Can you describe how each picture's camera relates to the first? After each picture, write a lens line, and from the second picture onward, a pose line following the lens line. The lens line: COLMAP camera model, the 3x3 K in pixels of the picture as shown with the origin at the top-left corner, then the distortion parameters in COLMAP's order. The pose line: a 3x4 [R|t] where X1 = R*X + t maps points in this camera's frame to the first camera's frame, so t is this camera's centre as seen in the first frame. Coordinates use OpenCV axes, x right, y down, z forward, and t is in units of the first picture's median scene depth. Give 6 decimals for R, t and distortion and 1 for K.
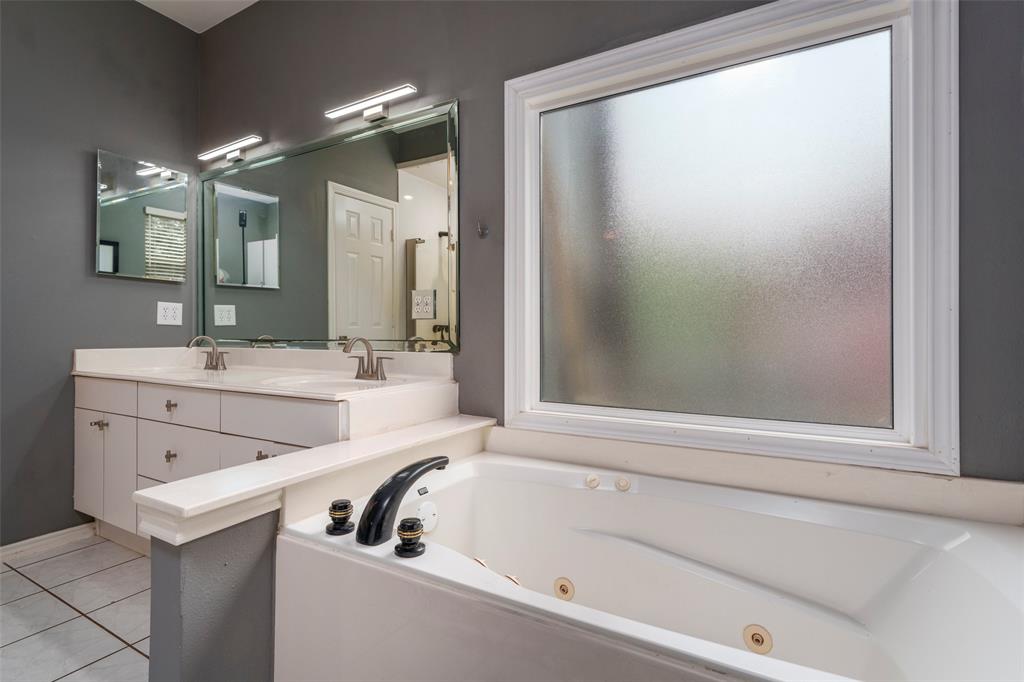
lens RADIAL K [[489.6, 0, 514.2], [0, 489.6, 341.5], [0, 0, 1]] dist [-0.002568, -0.000425]
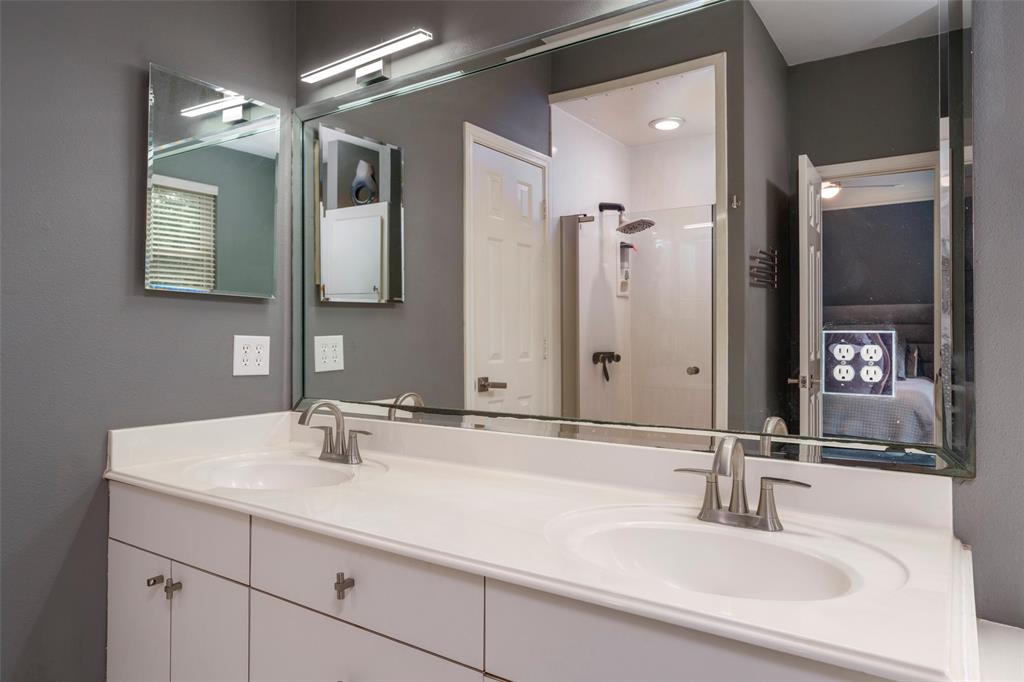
lens RADIAL K [[656.0, 0, 510.4], [0, 656.0, 340.6], [0, 0, 1]] dist [-0.000806, 0.003072]
pose [[0.995591, 0.001270, -0.093790, -0.330944], [-0.002478, 0.999915, -0.012772, -0.064079], [0.093766, 0.012948, 0.995510, 0.268886]]
